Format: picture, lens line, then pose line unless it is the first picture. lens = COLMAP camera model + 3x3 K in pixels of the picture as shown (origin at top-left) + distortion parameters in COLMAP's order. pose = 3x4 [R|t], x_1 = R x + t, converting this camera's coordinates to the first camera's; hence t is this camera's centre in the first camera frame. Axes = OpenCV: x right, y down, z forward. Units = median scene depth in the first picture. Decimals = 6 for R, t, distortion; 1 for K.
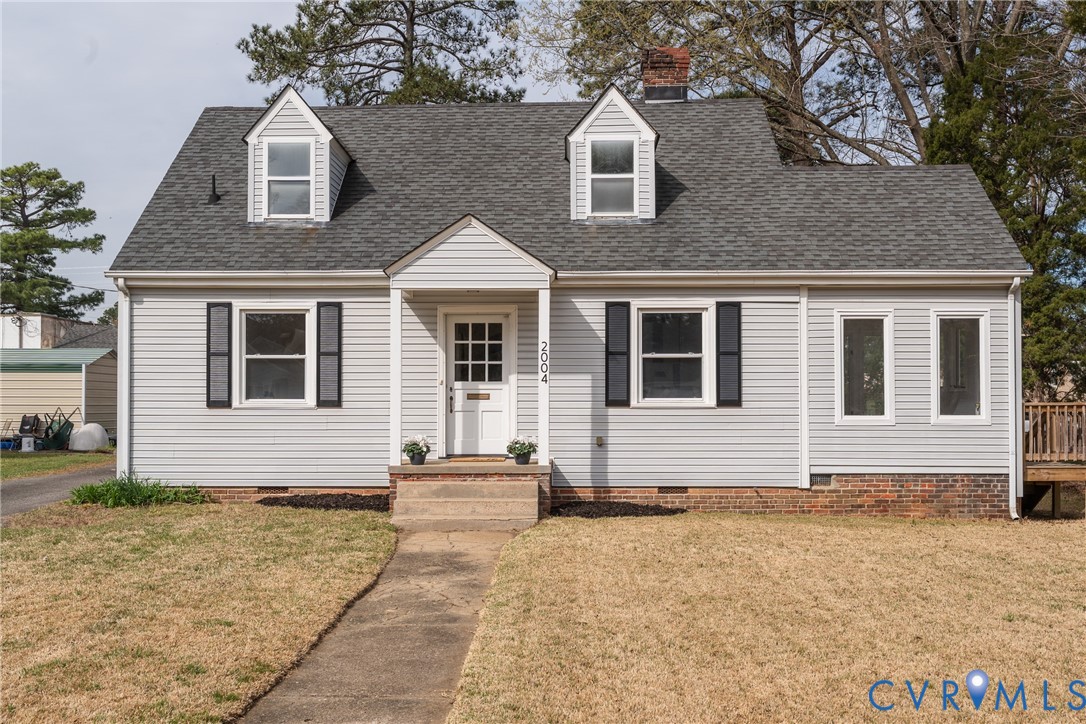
lens RADIAL K [[1021.2, 0, 576.3], [0, 1021.2, 393.2], [0, 0, 1]] dist [0.002929, 0.000000]
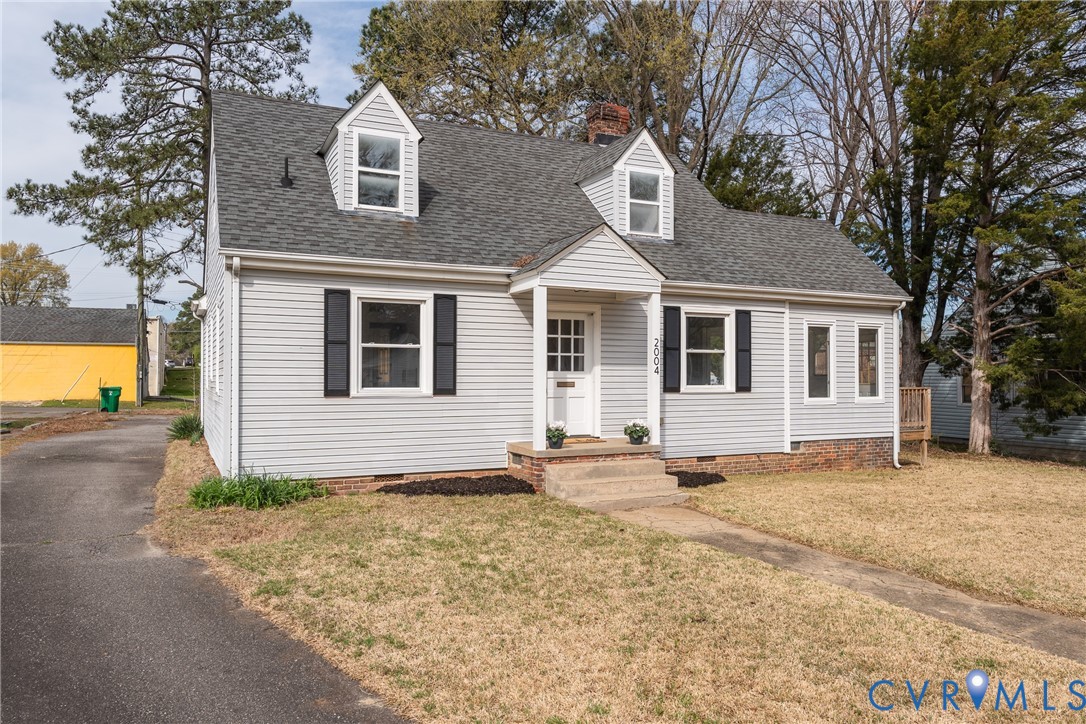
lens RADIAL K [[721.5, 0, 538.3], [0, 721.5, 368.2], [0, 0, 1]] dist [-0.008515, 0.003146]
pose [[0.901677, 0.006605, 0.432359, -0.473301], [-0.007016, 0.999975, -0.000643, -0.013986], [-0.432352, -0.002454, 0.901701, 0.294346]]
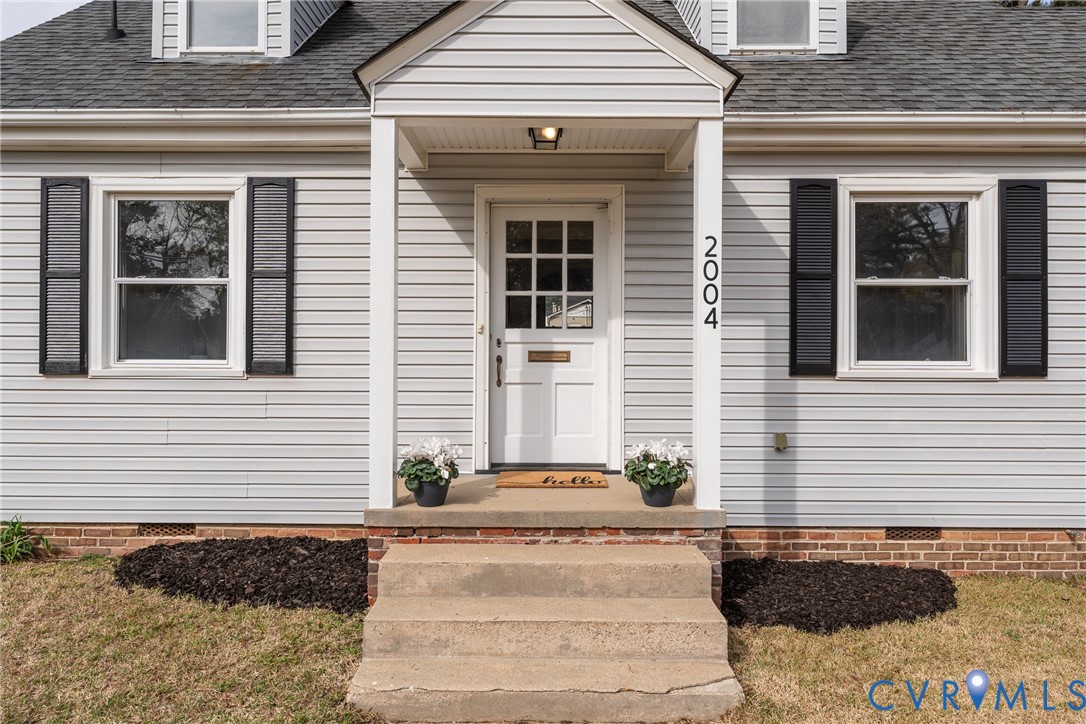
lens RADIAL K [[644.0, 0, 558.7], [0, 644.0, 370.1], [0, 0, 1]] dist [-0.006274, 0.004495]
pose [[0.999990, 0.004286, -0.001593, -0.091088], [-0.004278, 0.999979, 0.004913, 0.008728], [0.001615, -0.004906, 0.999987, 0.664266]]
